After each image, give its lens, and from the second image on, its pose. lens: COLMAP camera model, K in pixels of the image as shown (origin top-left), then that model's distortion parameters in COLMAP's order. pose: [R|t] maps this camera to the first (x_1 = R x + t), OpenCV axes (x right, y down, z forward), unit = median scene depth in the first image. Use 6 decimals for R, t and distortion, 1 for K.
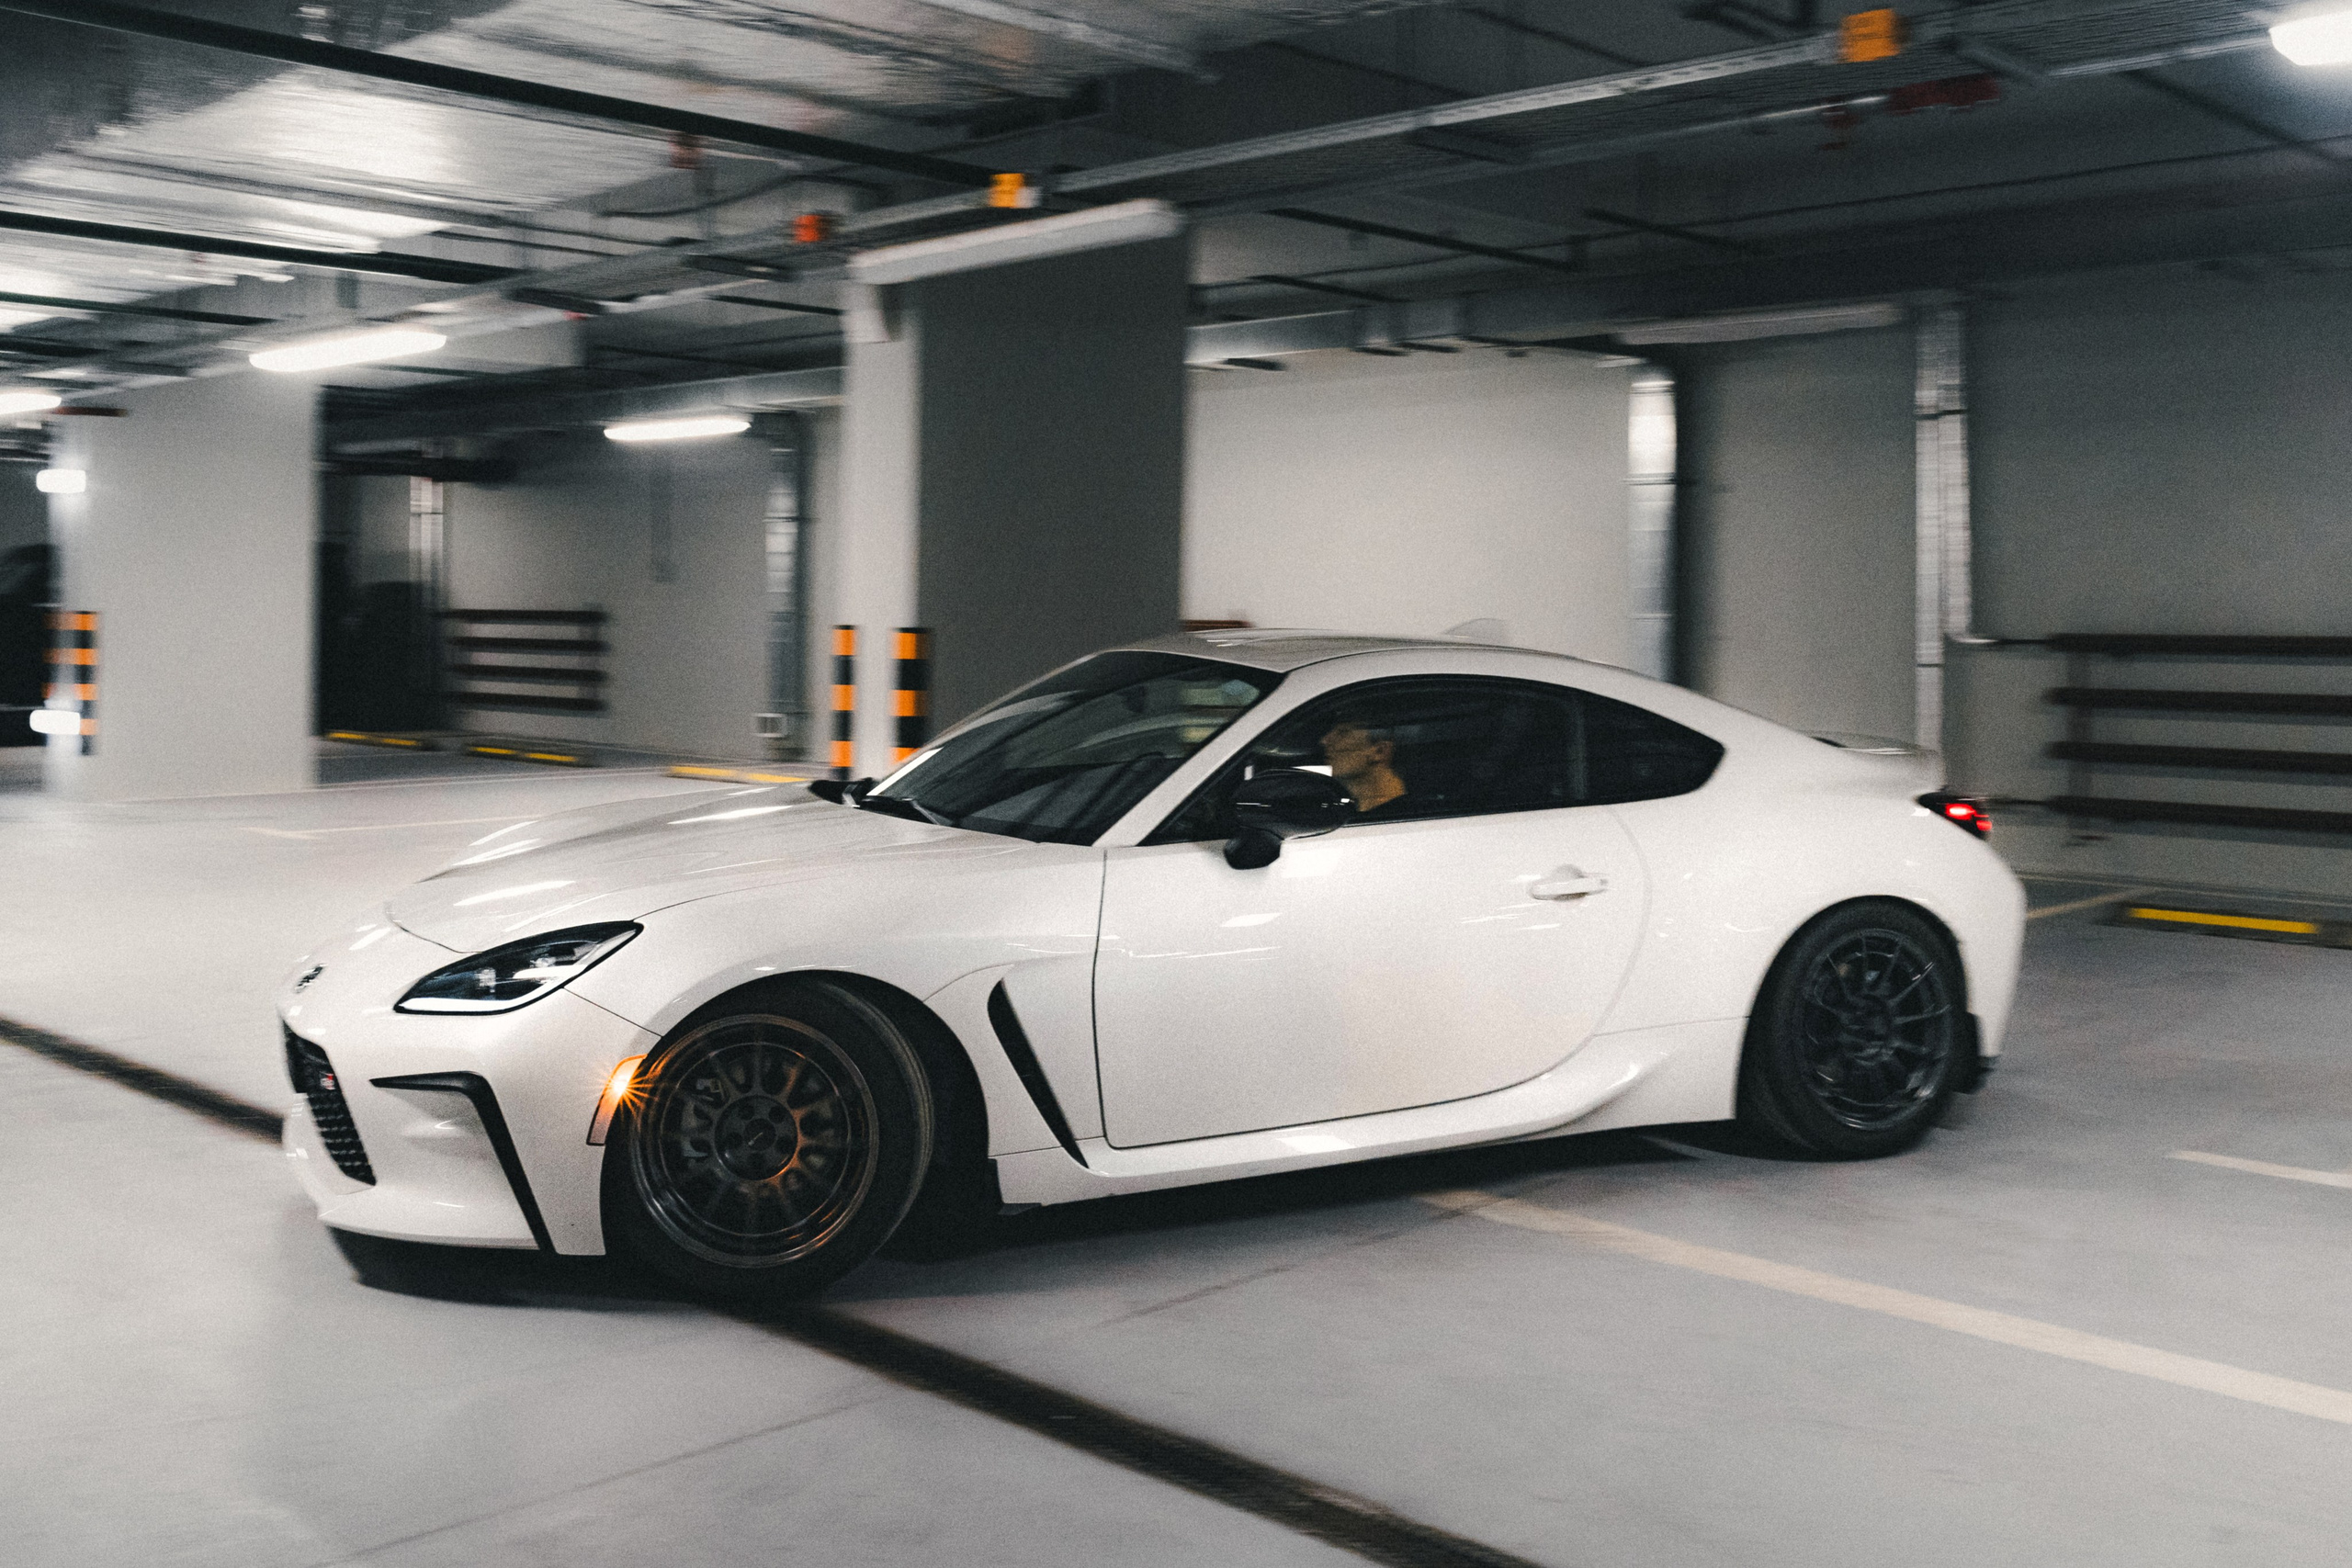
lens RADIAL K [[2353.1, 0, 1176.2], [0, 2353.1, 781.7], [0, 0, 1]] dist [-0.006703, 0.000000]
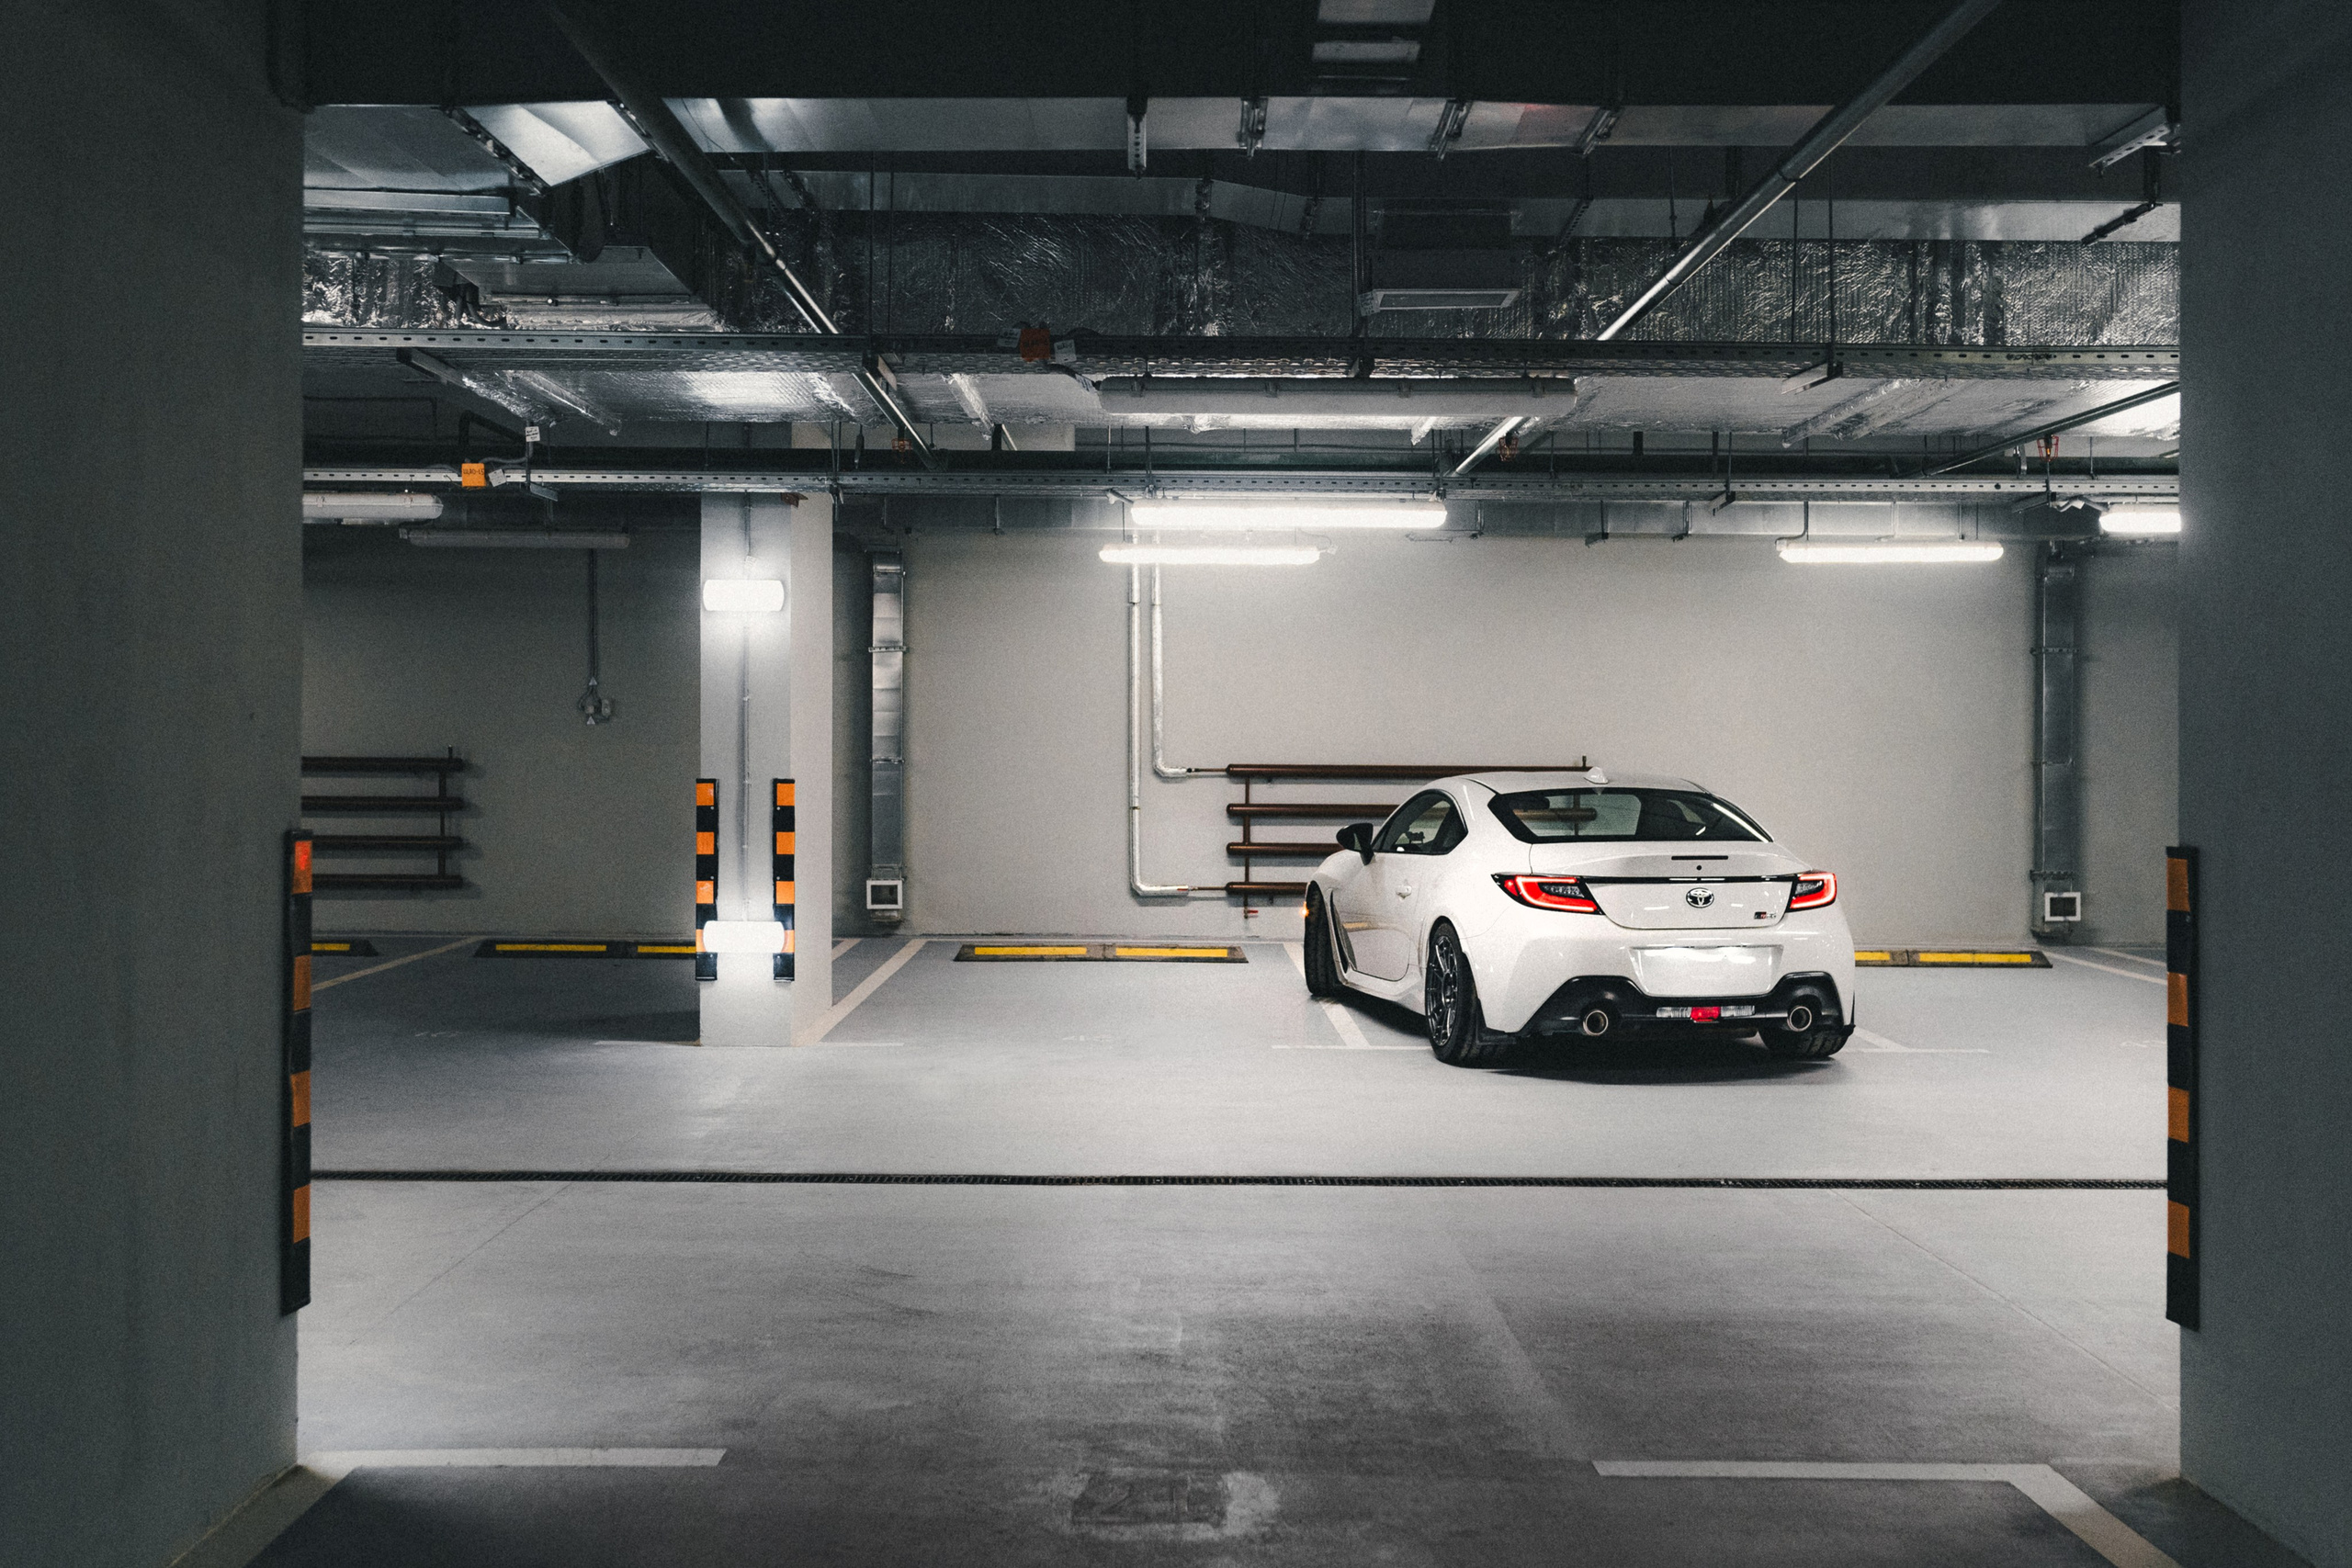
lens RADIAL K [[2353.1, 0, 1179.7], [0, 2353.1, 779.3], [0, 0, 1]] dist [-0.006703, 0.000000]
pose [[0.386257, -0.017695, 0.922221, -0.888006], [0.052645, 0.998609, -0.002889, -0.052719], [-0.920887, 0.049667, 0.386652, 0.501044]]
